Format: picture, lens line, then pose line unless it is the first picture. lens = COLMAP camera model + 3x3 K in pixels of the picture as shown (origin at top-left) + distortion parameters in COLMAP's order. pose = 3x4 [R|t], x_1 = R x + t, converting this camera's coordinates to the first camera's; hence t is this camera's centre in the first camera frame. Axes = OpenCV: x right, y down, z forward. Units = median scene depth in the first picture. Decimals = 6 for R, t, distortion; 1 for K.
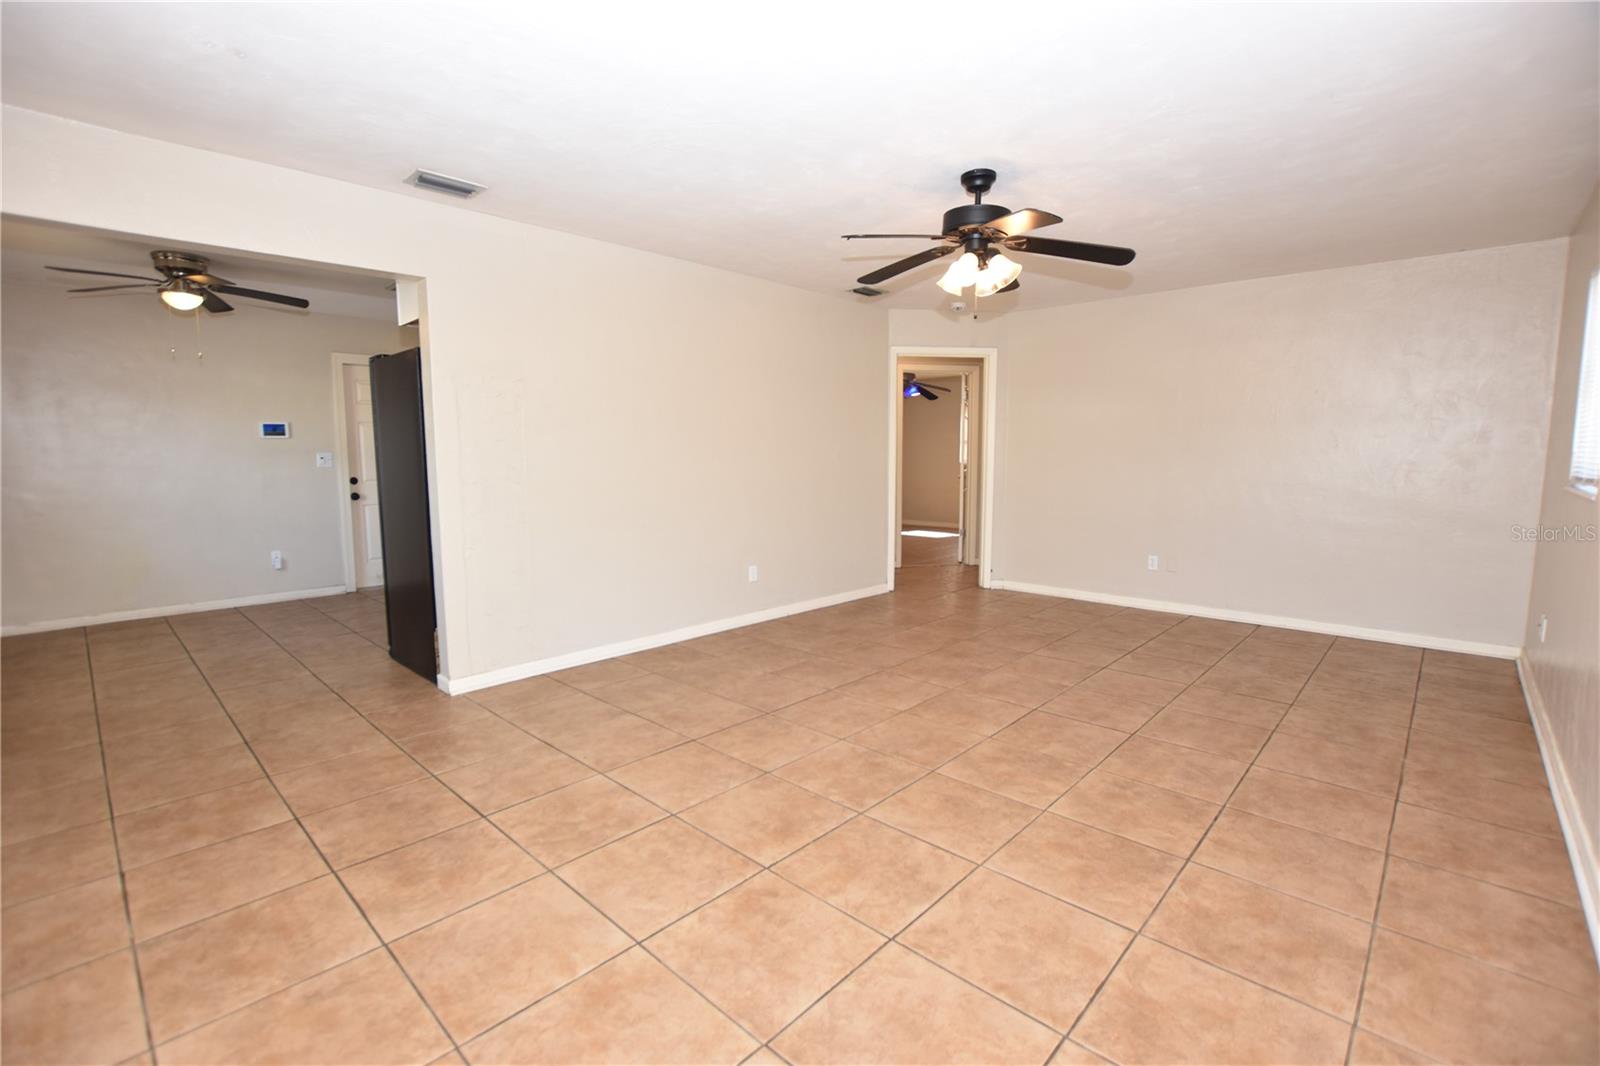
lens RADIAL K [[713.8, 0, 792.9], [0, 713.8, 533.3], [0, 0, 1]] dist [-0.037849, 0.007472]
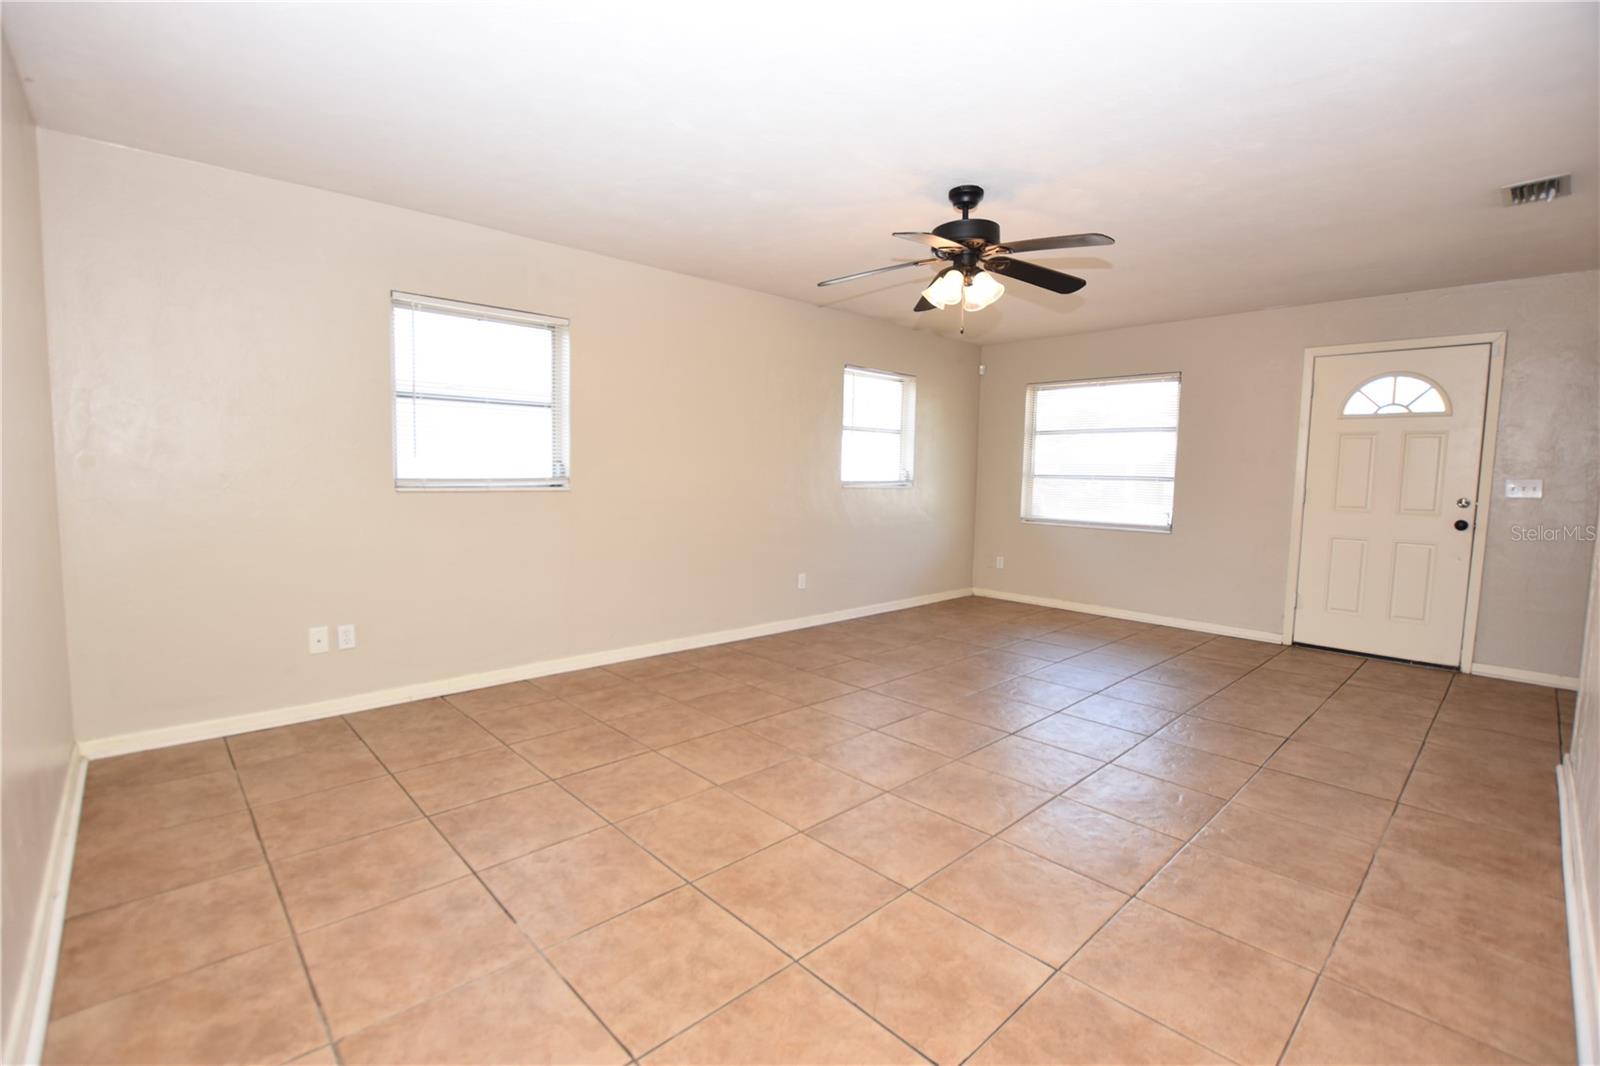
lens RADIAL K [[713.8, 0, 792.9], [0, 713.8, 533.3], [0, 0, 1]] dist [-0.037849, 0.007472]
pose [[-0.998168, -0.019606, 0.057231, 0.438317], [-0.007637, 0.979296, 0.202287, -0.230725], [-0.060012, 0.201480, -0.977653, 2.078240]]
